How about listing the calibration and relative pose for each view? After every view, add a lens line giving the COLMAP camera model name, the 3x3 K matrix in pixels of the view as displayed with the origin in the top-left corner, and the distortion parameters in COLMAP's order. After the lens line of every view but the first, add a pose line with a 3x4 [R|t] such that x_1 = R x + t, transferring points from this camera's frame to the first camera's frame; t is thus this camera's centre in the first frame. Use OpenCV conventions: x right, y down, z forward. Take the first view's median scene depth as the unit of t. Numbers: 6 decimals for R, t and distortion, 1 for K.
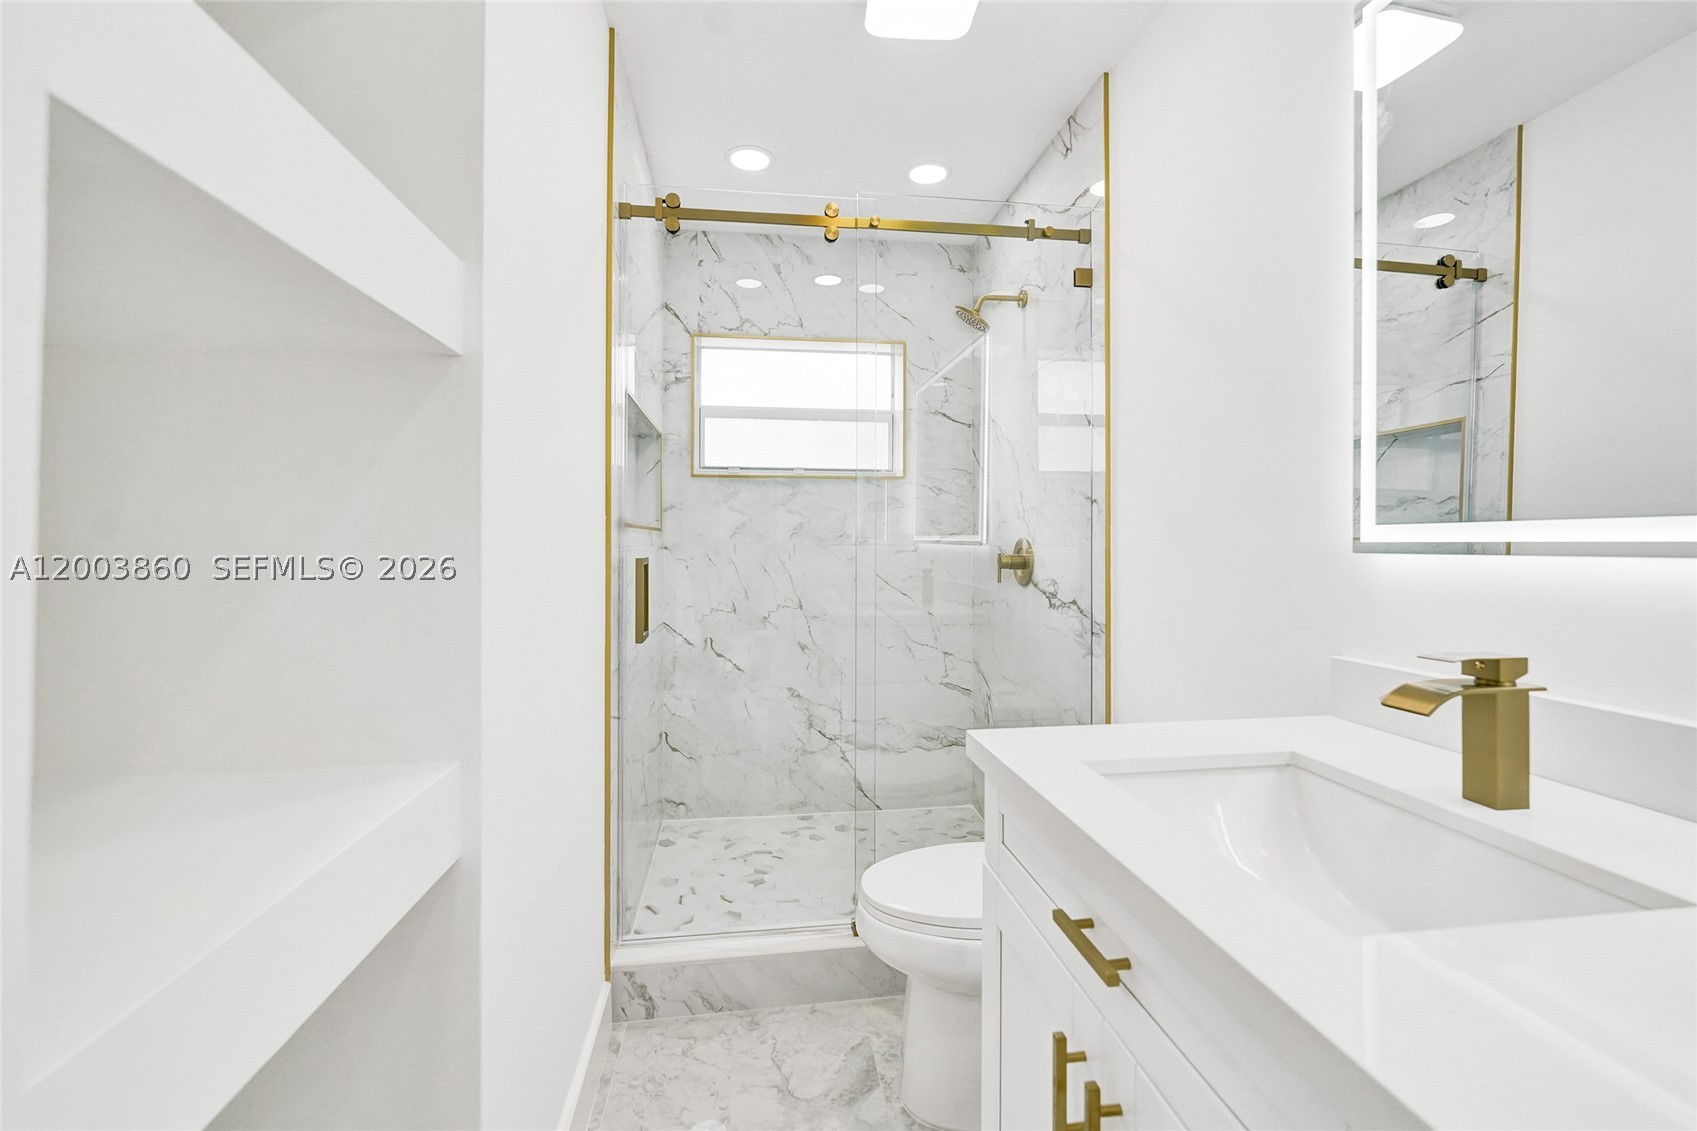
lens RADIAL K [[710.8, 0, 851.2], [0, 710.8, 540.1], [0, 0, 1]] dist [-0.007946, -0.000208]
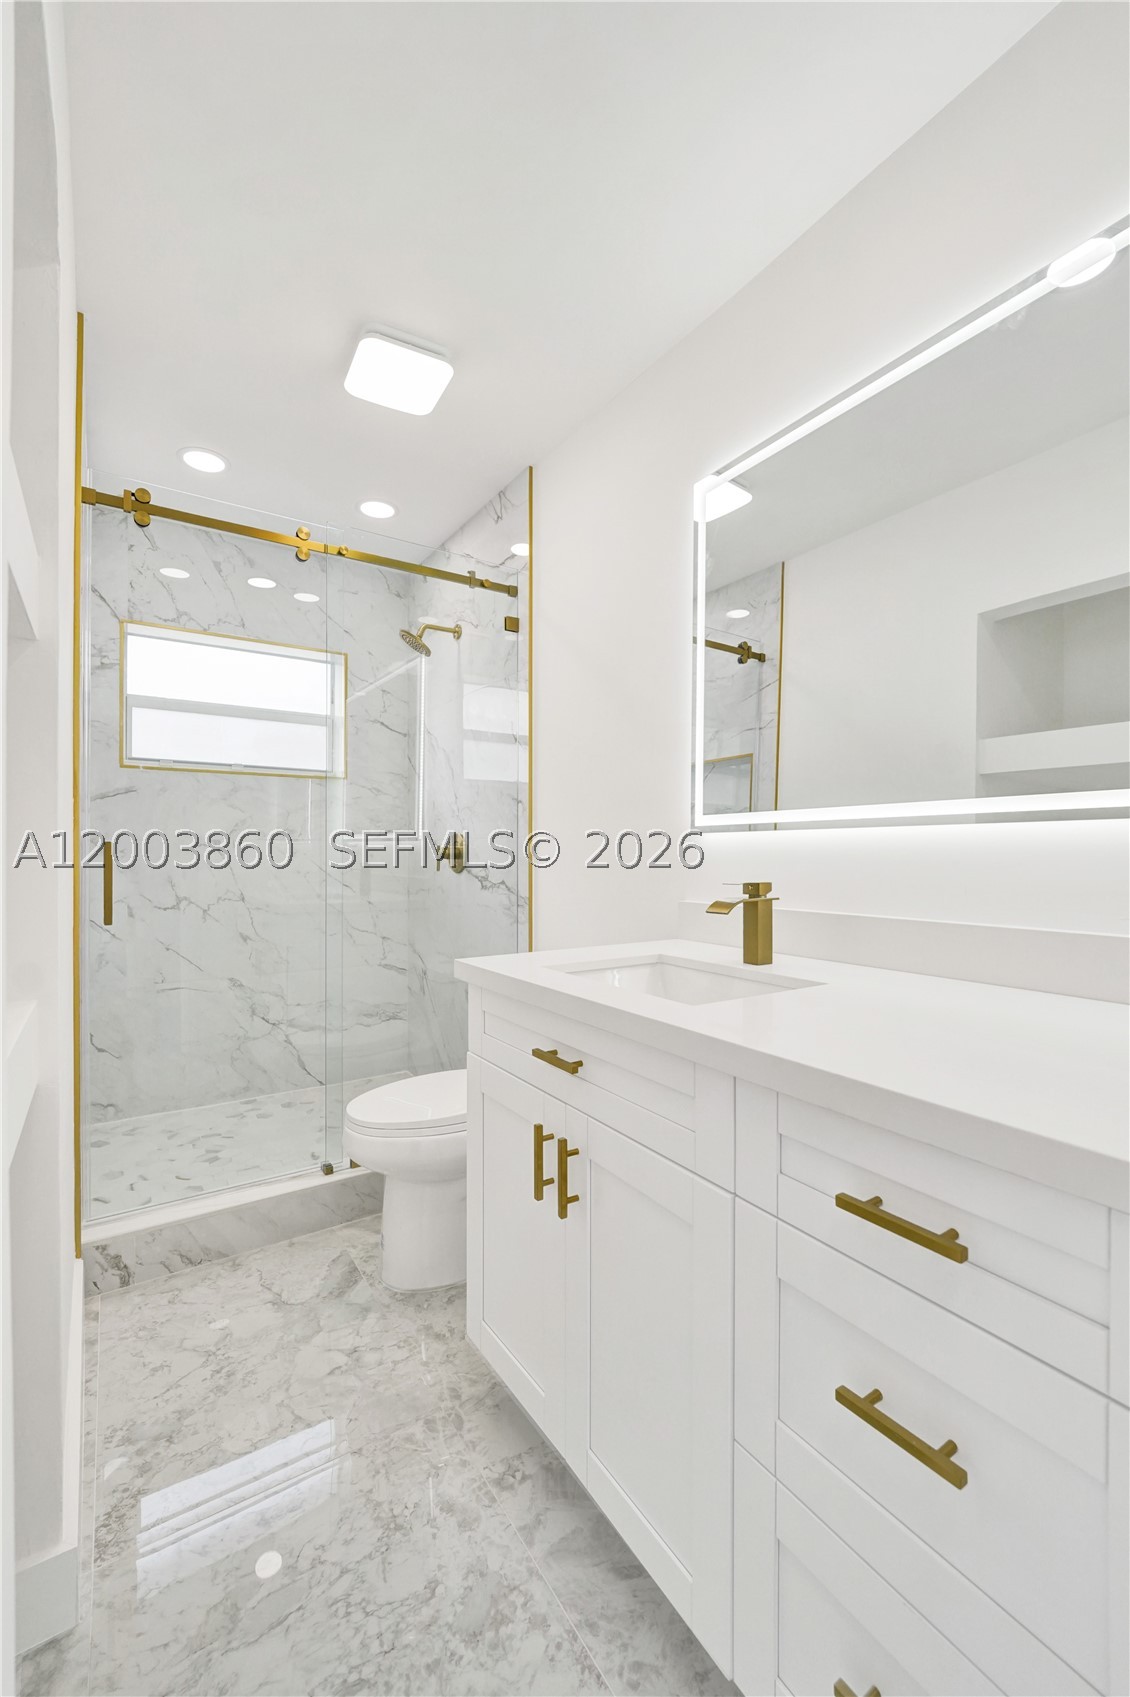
lens RADIAL K [[695.4, 0, 556.5], [0, 695.4, 852.1], [0, 0, 1]] dist [-0.002557, -0.000204]
pose [[0.907913, 0.001709, 0.419156, -0.110322], [-0.003079, 0.999992, 0.002593, 0.029862], [-0.419148, -0.003645, 0.907910, -0.145760]]
